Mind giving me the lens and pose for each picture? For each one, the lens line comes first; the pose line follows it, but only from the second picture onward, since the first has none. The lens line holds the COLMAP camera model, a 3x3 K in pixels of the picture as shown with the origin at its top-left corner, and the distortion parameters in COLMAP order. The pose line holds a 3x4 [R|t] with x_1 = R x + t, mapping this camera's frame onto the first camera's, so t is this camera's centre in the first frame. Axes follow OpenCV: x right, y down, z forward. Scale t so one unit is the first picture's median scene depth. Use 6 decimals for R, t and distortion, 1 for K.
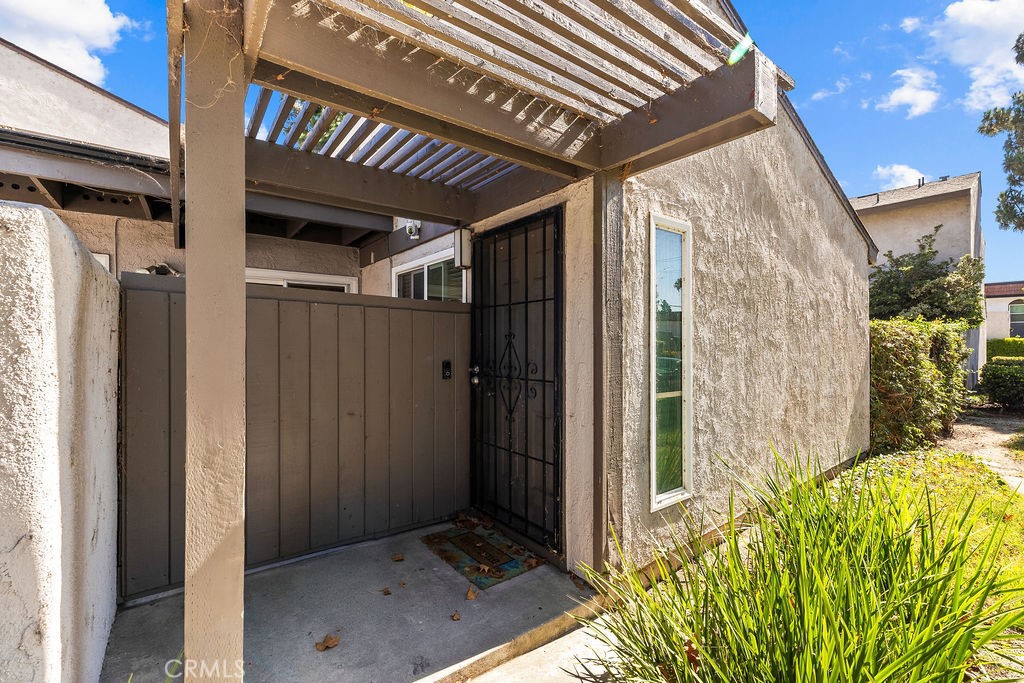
lens RADIAL K [[435.1, 0, 509.7], [0, 435.1, 345.0], [0, 0, 1]] dist [-0.000150, -0.000265]
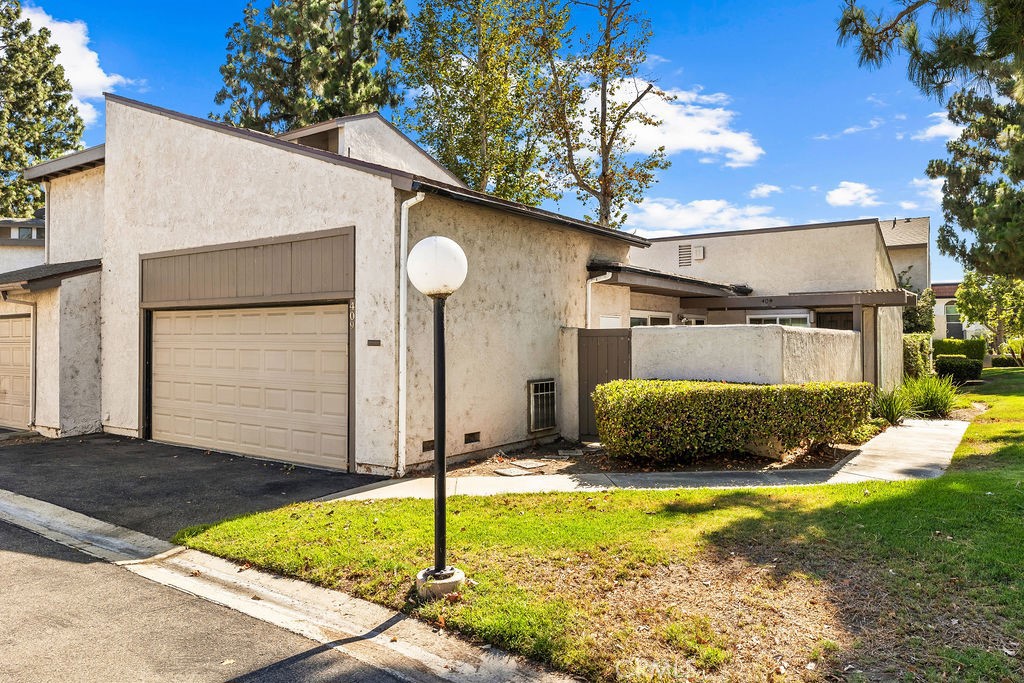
lens RADIAL K [[705.2, 0, 509.6], [0, 705.2, 333.7], [0, 0, 1]] dist [0.004545, -0.003265]
pose [[0.954039, 0.001432, 0.299680, -1.951031], [0.003138, 0.999886, -0.014770, -0.020379], [-0.299667, 0.015031, 0.953925, -1.659016]]
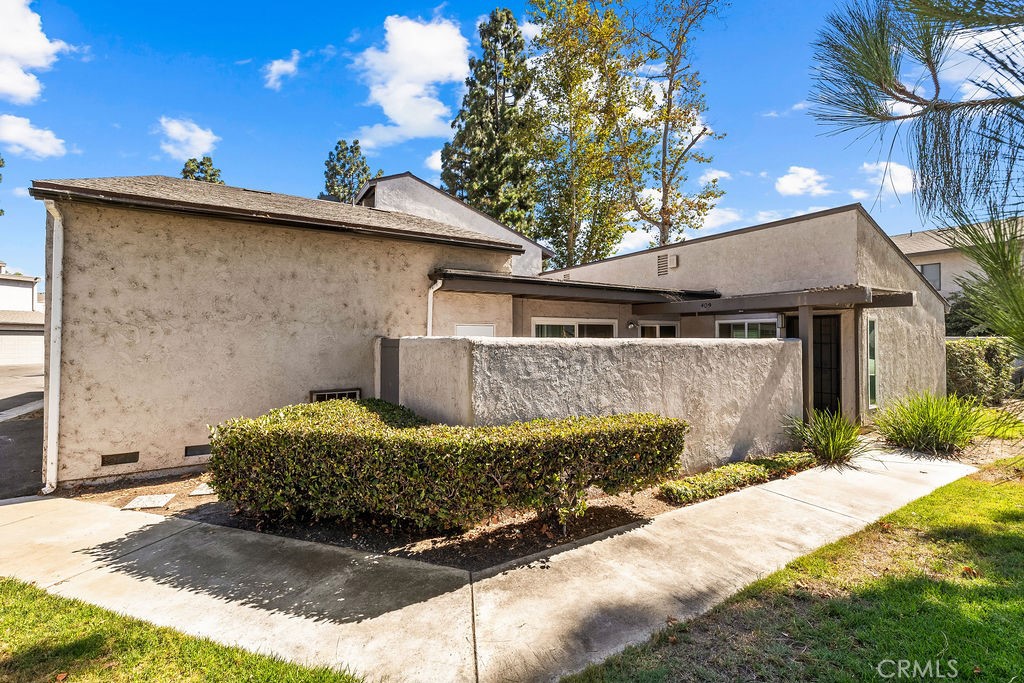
lens RADIAL K [[431.8, 0, 508.4], [0, 431.8, 334.2], [0, 0, 1]] dist [0.001013, 0.000273]
pose [[0.994064, -0.001692, -0.108787, -0.832243], [-0.000020, 0.999876, -0.015737, -0.051716], [0.108801, 0.015646, 0.993940, -1.041656]]
